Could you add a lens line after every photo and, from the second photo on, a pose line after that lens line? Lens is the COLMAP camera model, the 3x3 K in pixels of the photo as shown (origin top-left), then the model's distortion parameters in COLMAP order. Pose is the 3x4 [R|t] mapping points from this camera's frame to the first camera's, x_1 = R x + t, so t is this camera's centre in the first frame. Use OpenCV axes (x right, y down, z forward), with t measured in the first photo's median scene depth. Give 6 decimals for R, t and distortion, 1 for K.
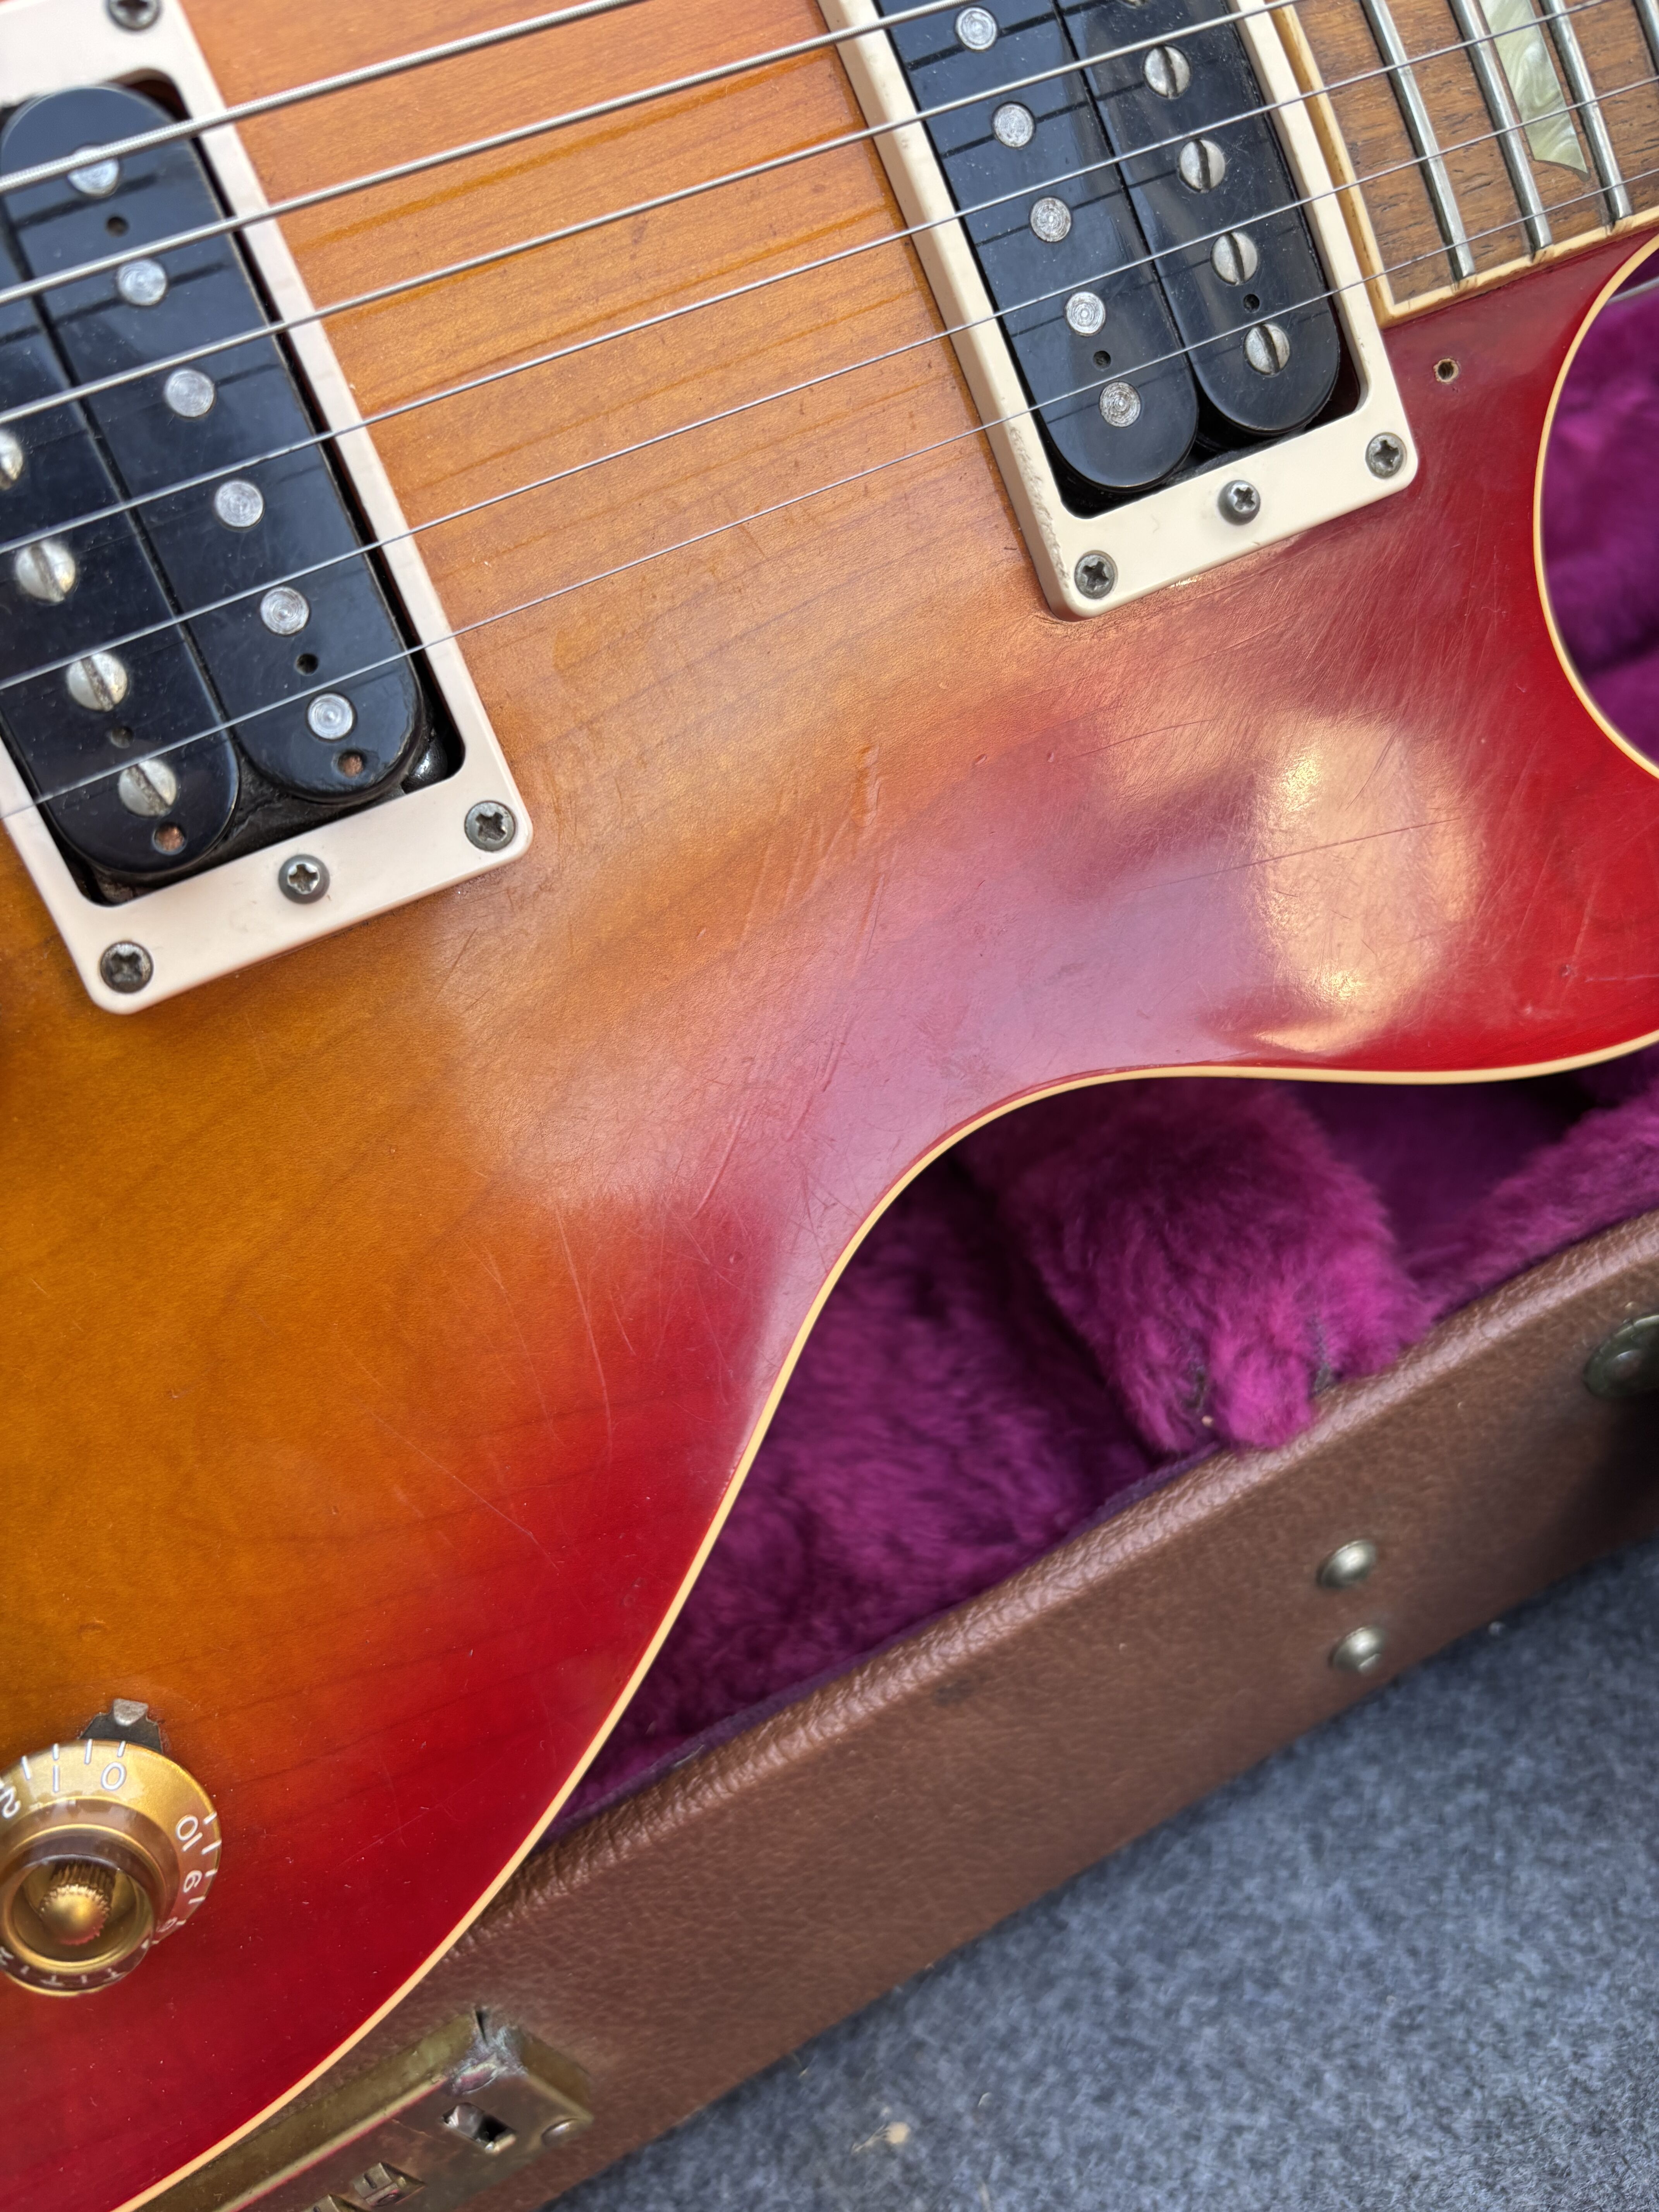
lens RADIAL K [[1697.8, 0, 832.7], [0, 1697.8, 1111.5], [0, 0, 1]] dist [-0.021553, -0.005273]
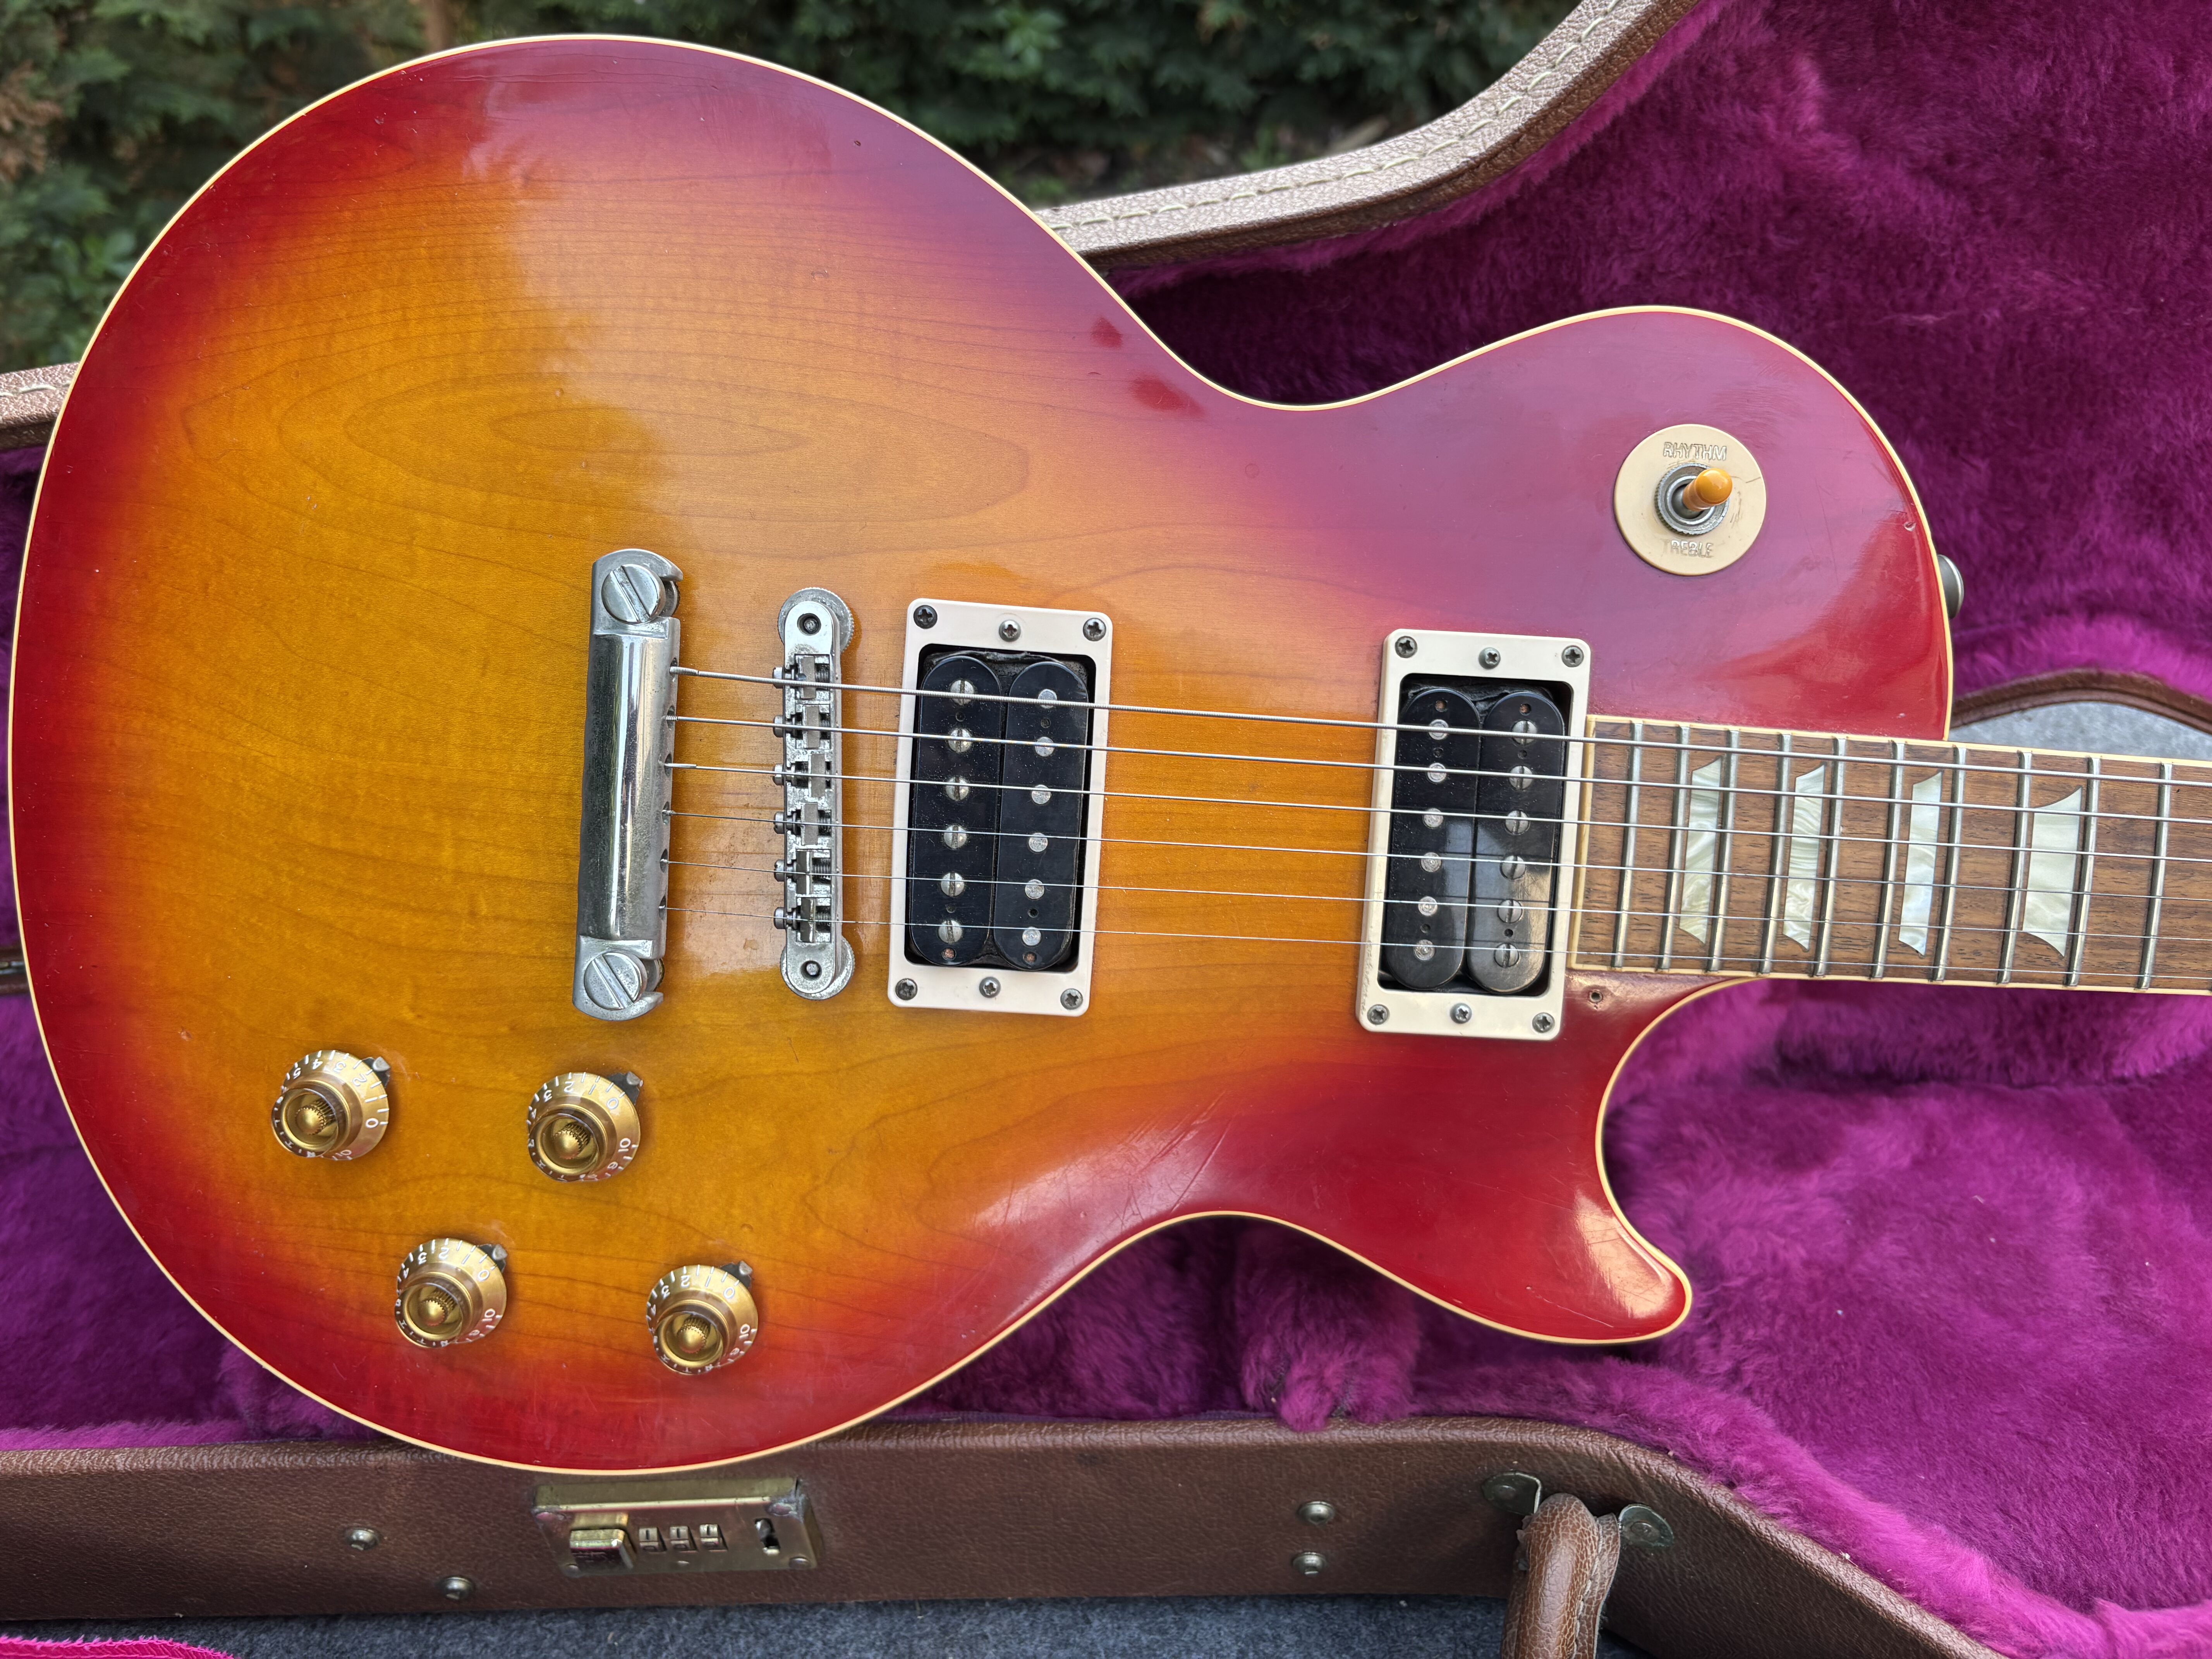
lens RADIAL K [[1697.8, 0, 1111.2], [0, 1697.8, 825.5], [0, 0, 1]] dist [-0.021553, -0.005273]
pose [[0.877925, 0.454475, -0.150668, 0.057037], [-0.460580, 0.887595, -0.006403, -0.285688], [0.130822, 0.075016, 0.988564, -0.917291]]
